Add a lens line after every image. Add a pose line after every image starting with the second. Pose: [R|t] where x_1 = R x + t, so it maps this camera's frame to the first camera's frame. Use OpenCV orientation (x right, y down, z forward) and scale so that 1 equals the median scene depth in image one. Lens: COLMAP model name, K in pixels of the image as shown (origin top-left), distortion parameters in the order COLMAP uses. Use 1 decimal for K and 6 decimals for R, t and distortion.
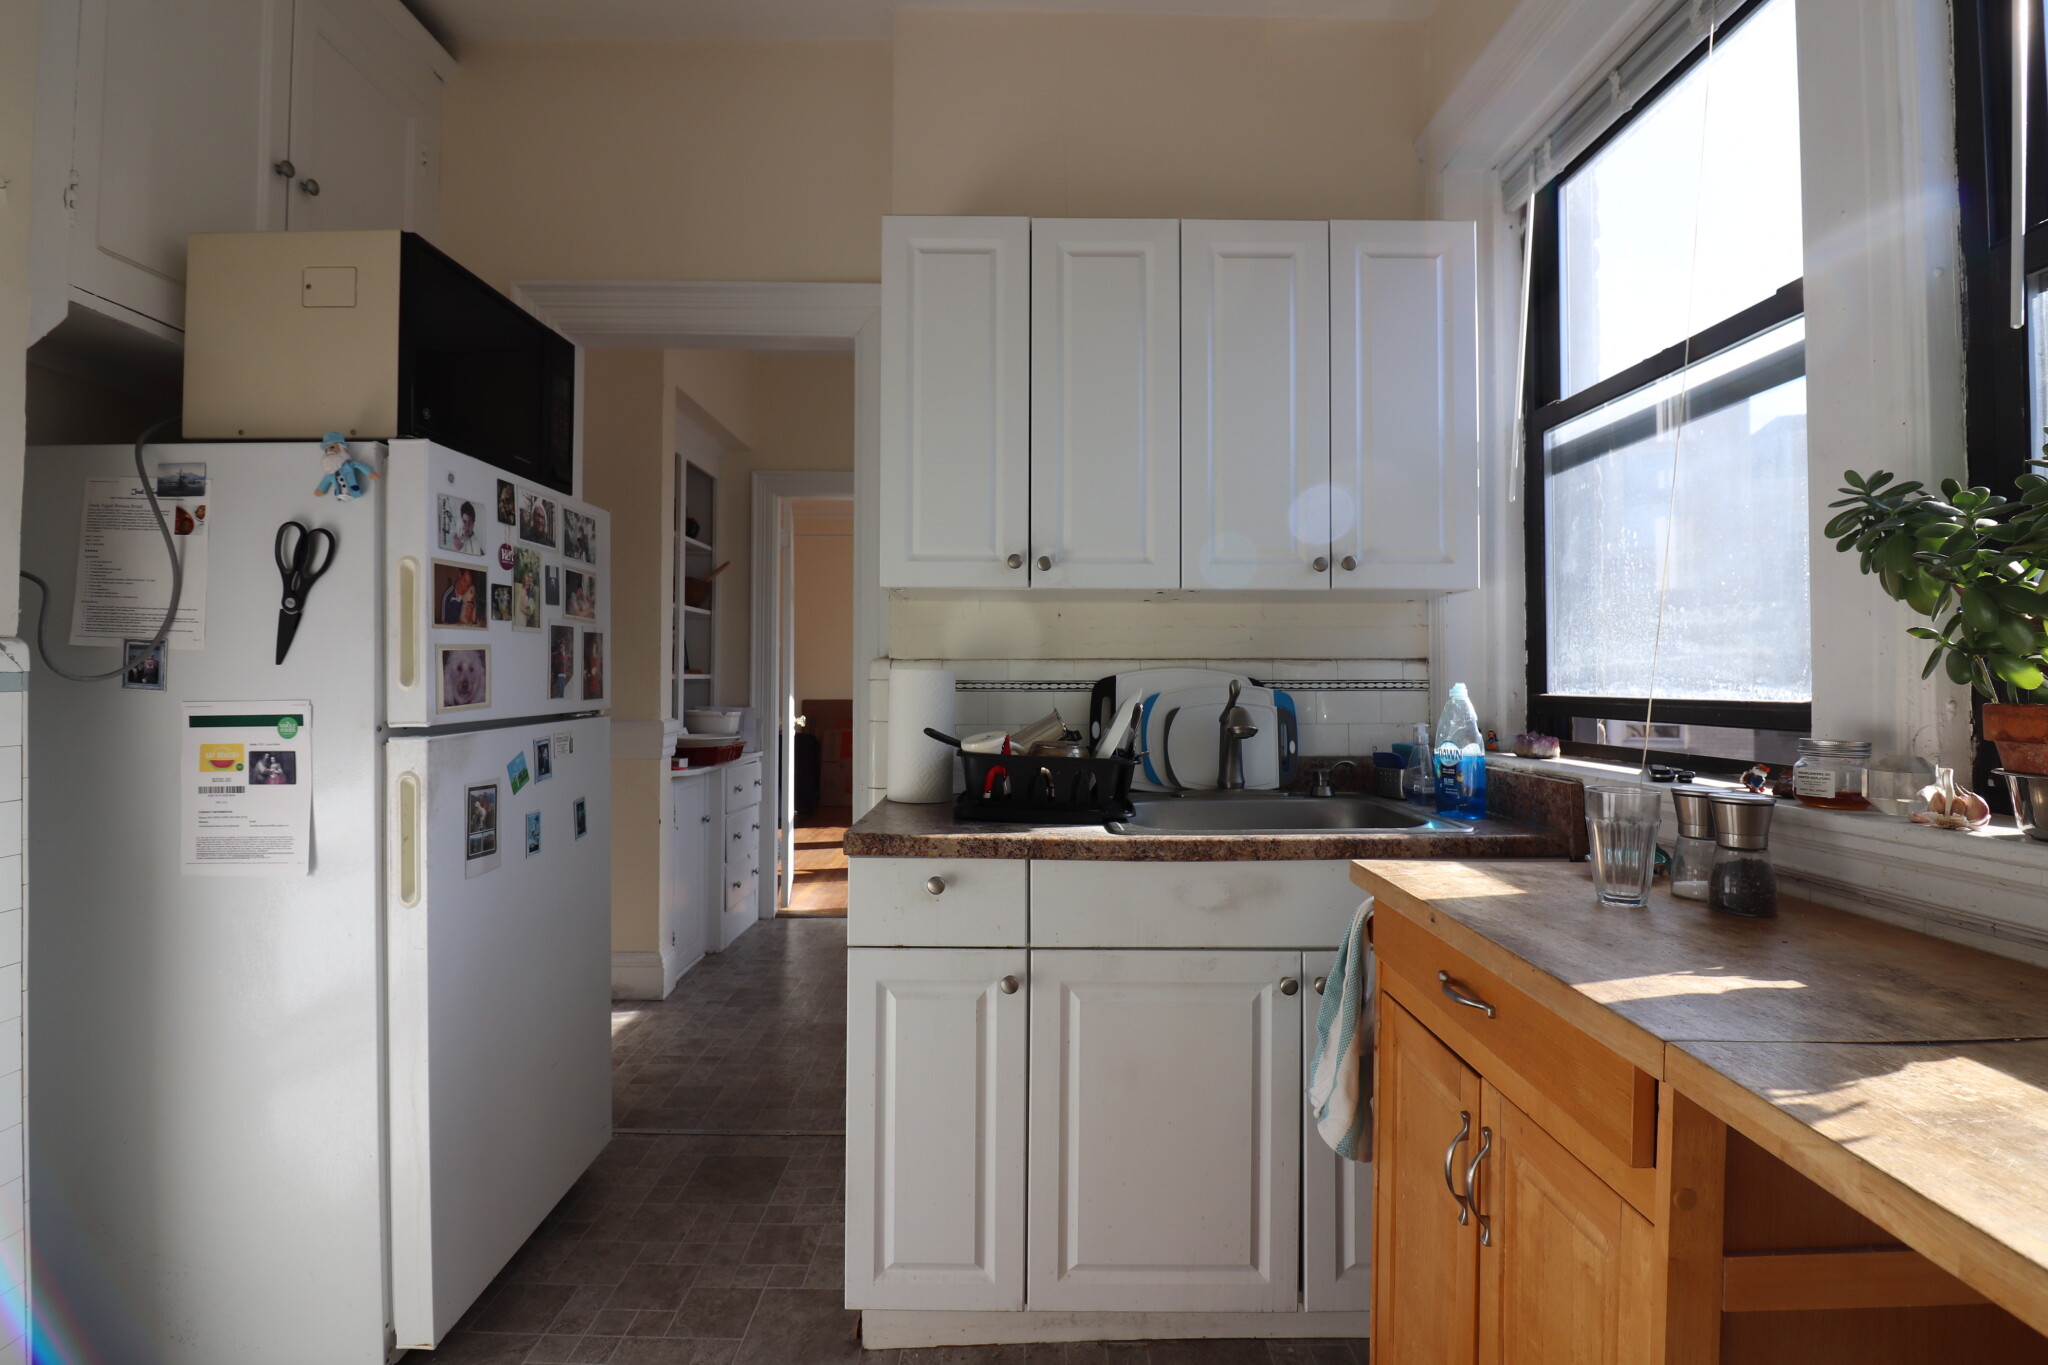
lens RADIAL K [[955.7, 0, 1017.0], [0, 955.7, 668.5], [0, 0, 1]] dist [0.002360, -0.012429]
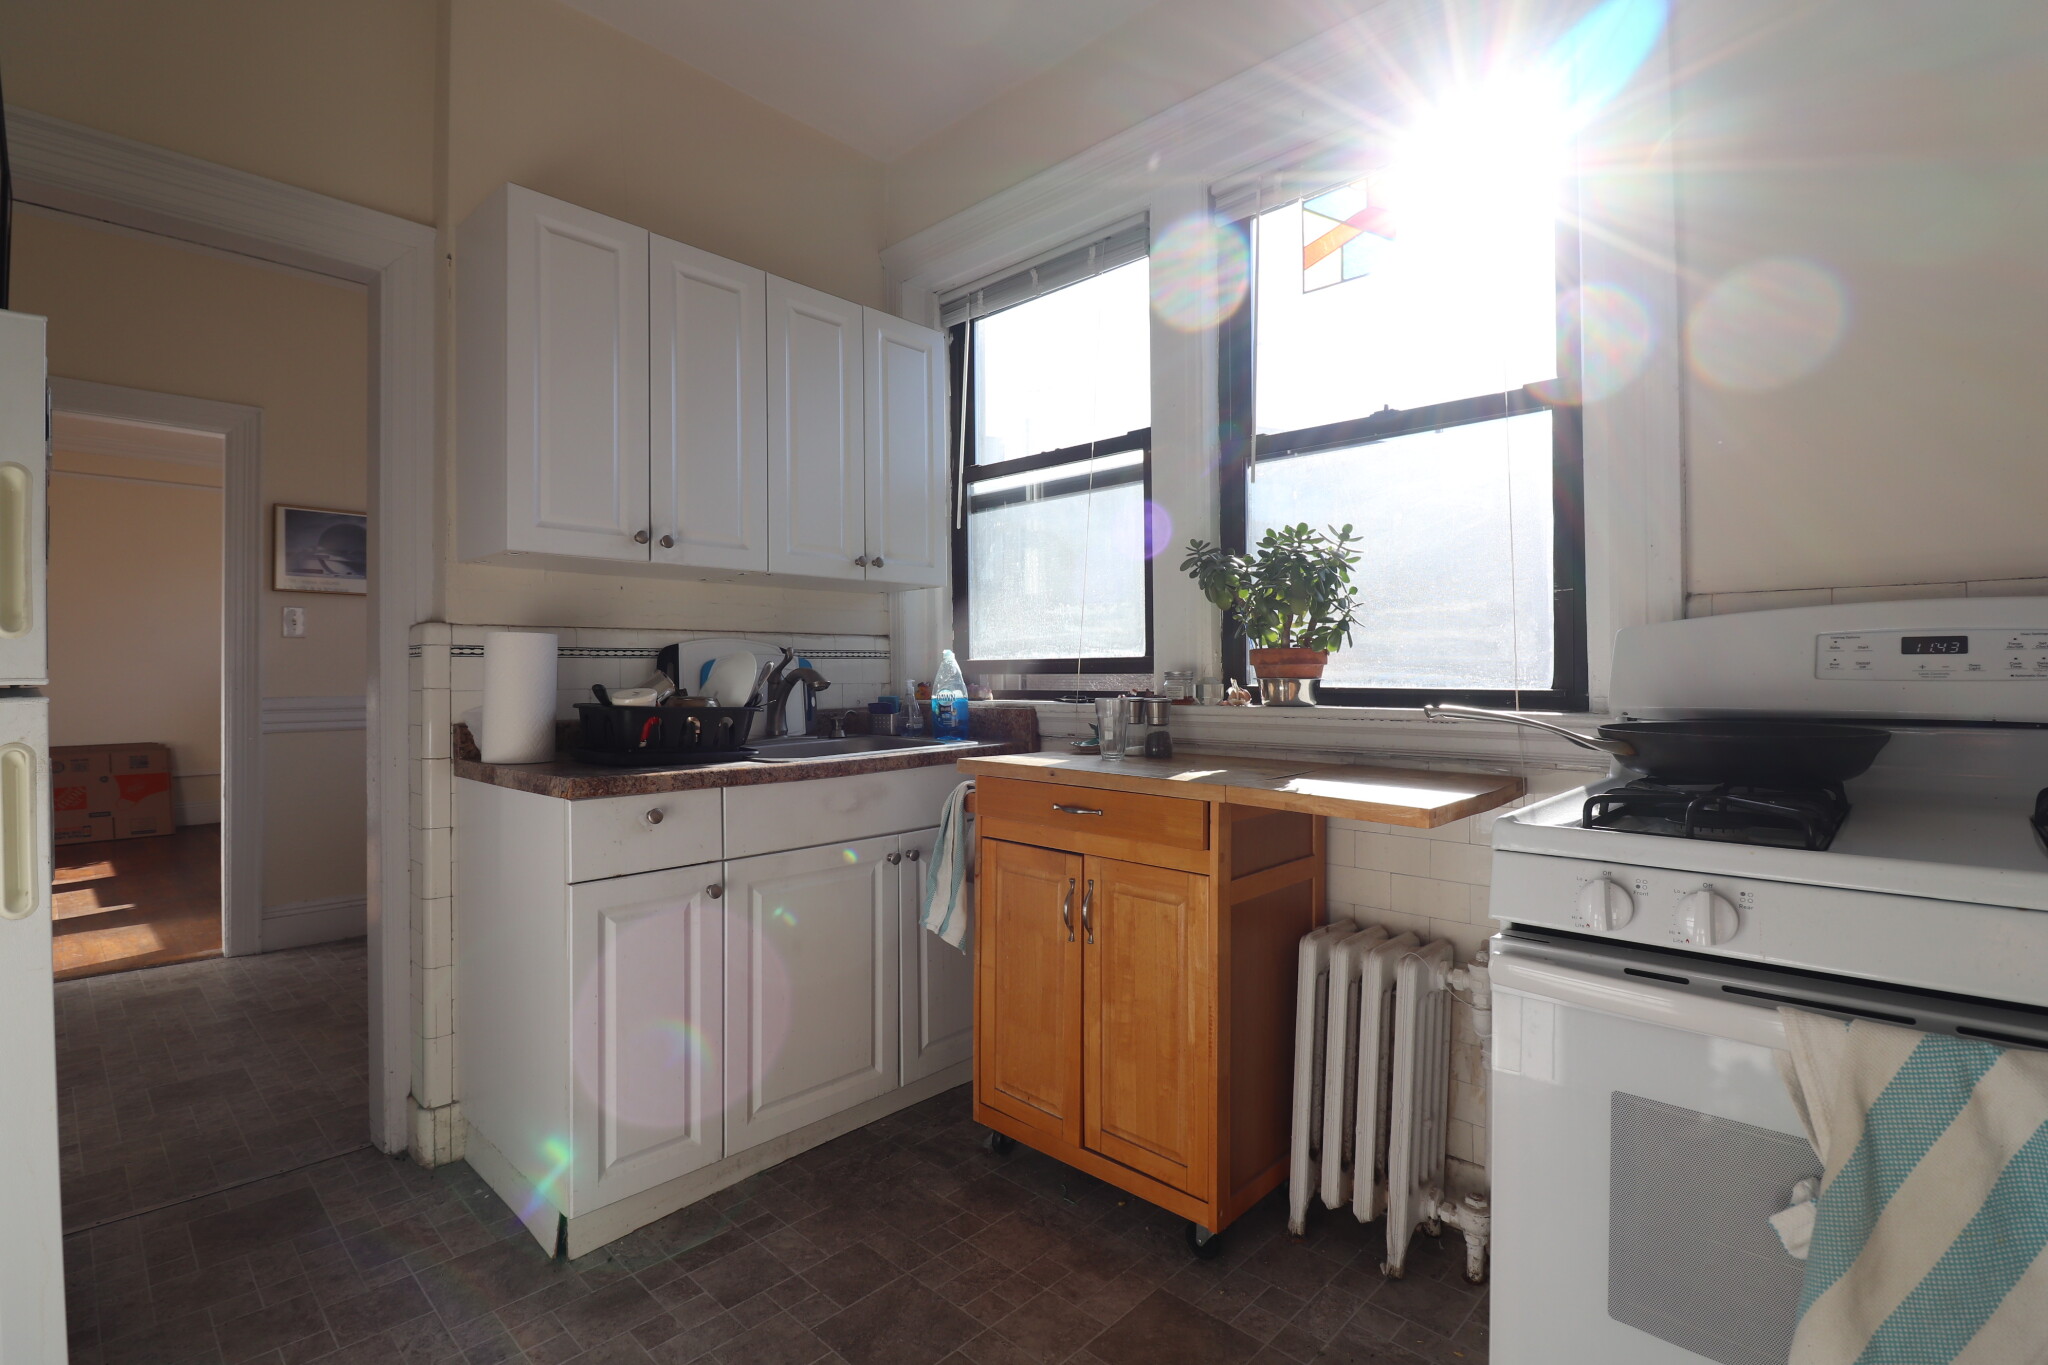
lens RADIAL K [[955.7, 0, 1017.0], [0, 955.7, 668.5], [0, 0, 1]] dist [0.002360, -0.012429]
pose [[0.689187, -0.003018, 0.724578, -0.606648], [-0.000531, 0.999989, 0.004670, 0.042664], [-0.724584, -0.003603, 0.689177, -0.105758]]
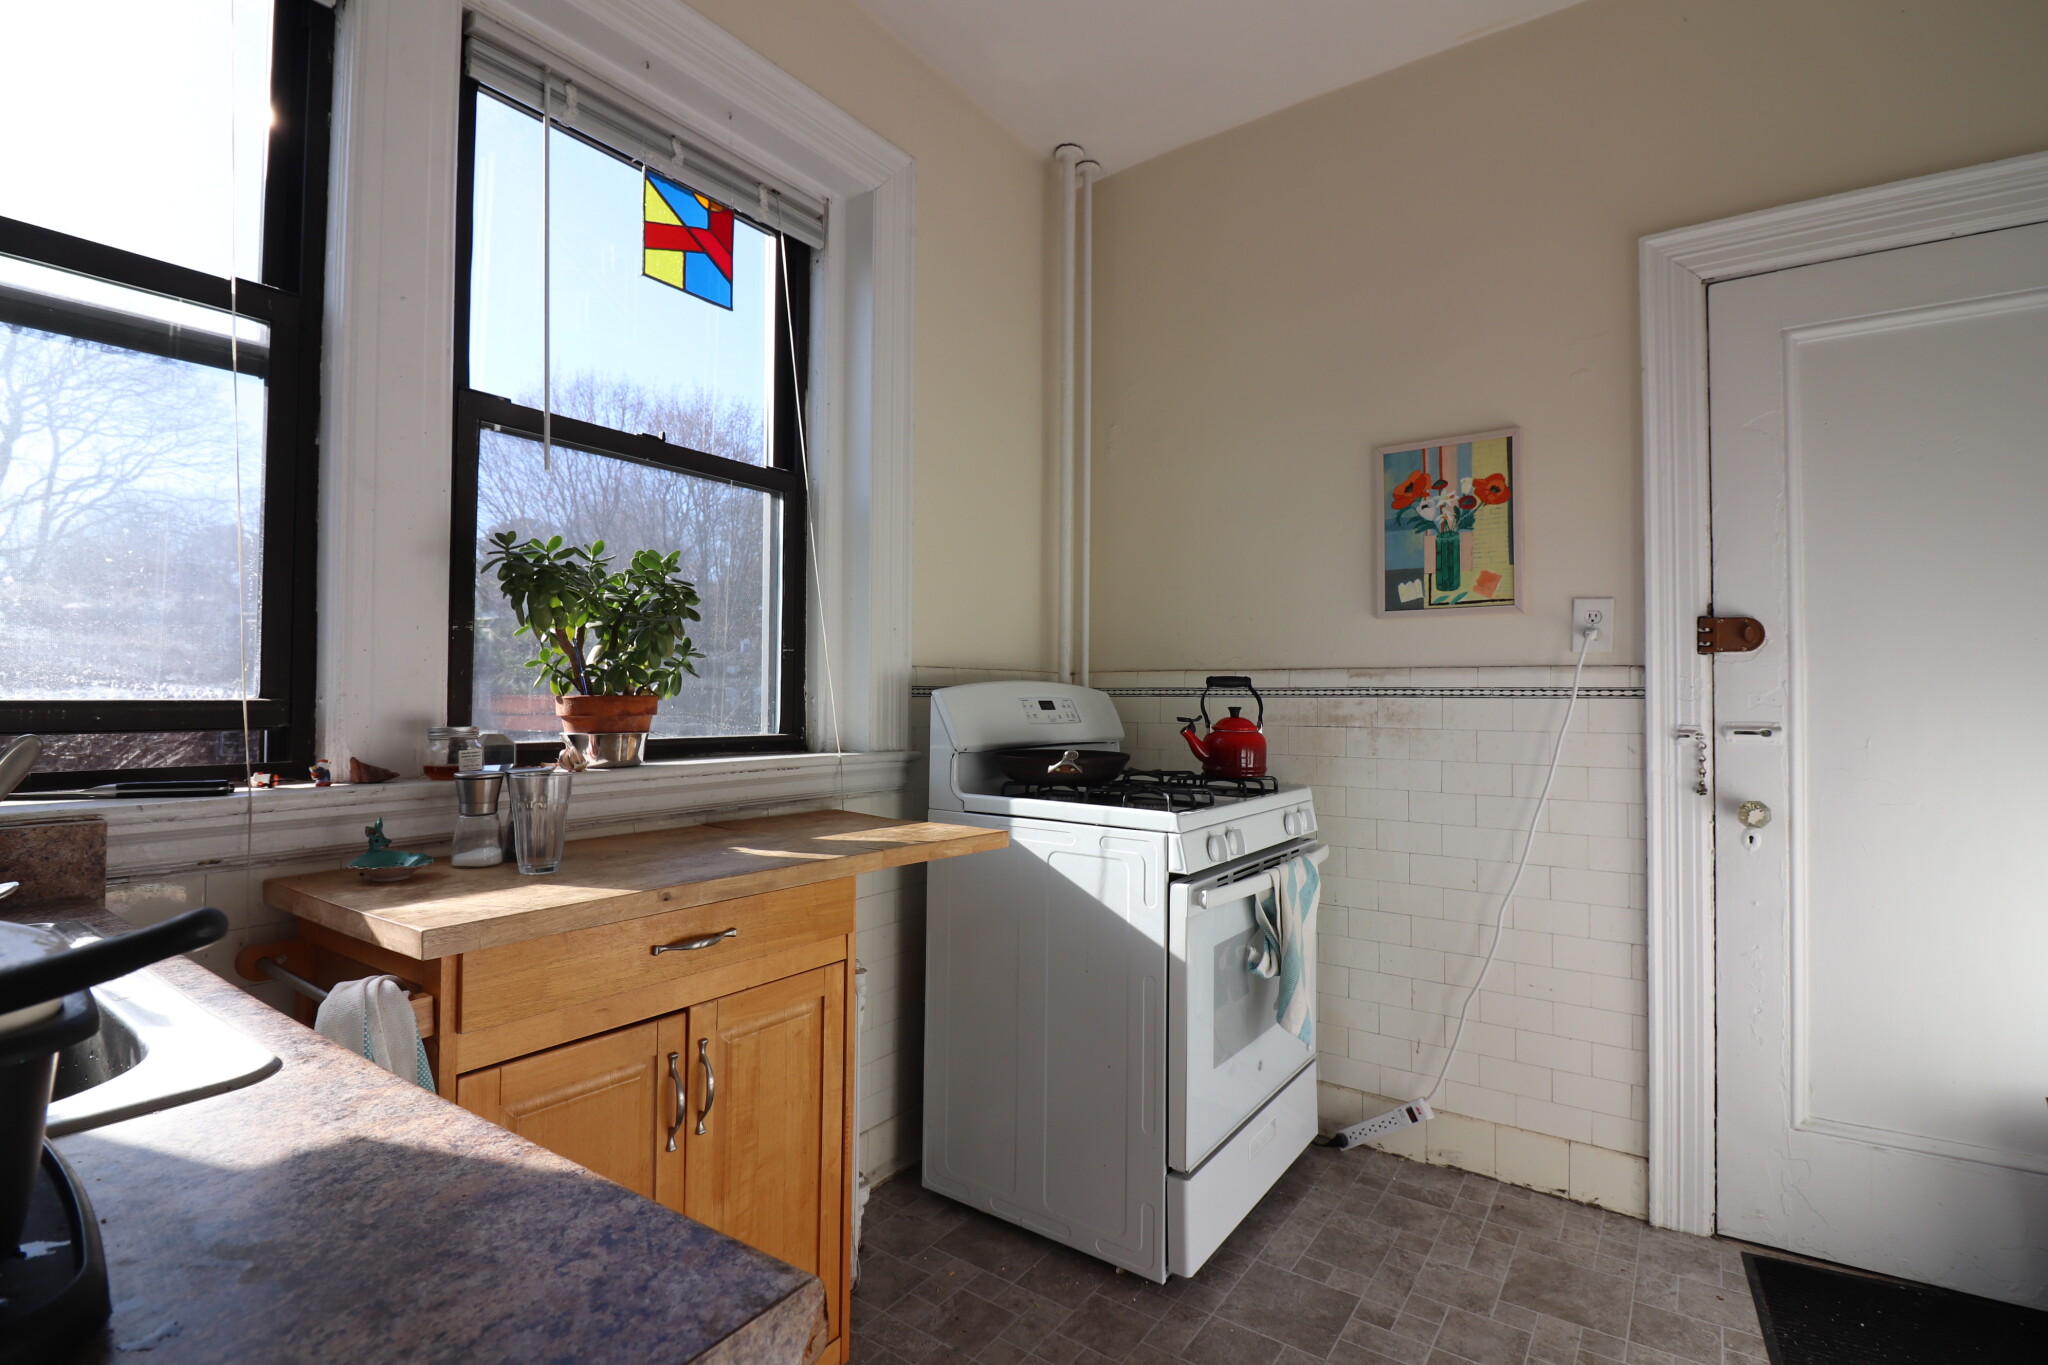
lens RADIAL K [[955.7, 0, 1017.0], [0, 955.7, 668.5], [0, 0, 1]] dist [0.002360, -0.012429]
pose [[-0.822667, 0.006796, 0.568484, -0.363624], [-0.015246, 0.999305, -0.034009, 0.020684], [-0.568320, -0.036645, -0.821991, 1.173722]]
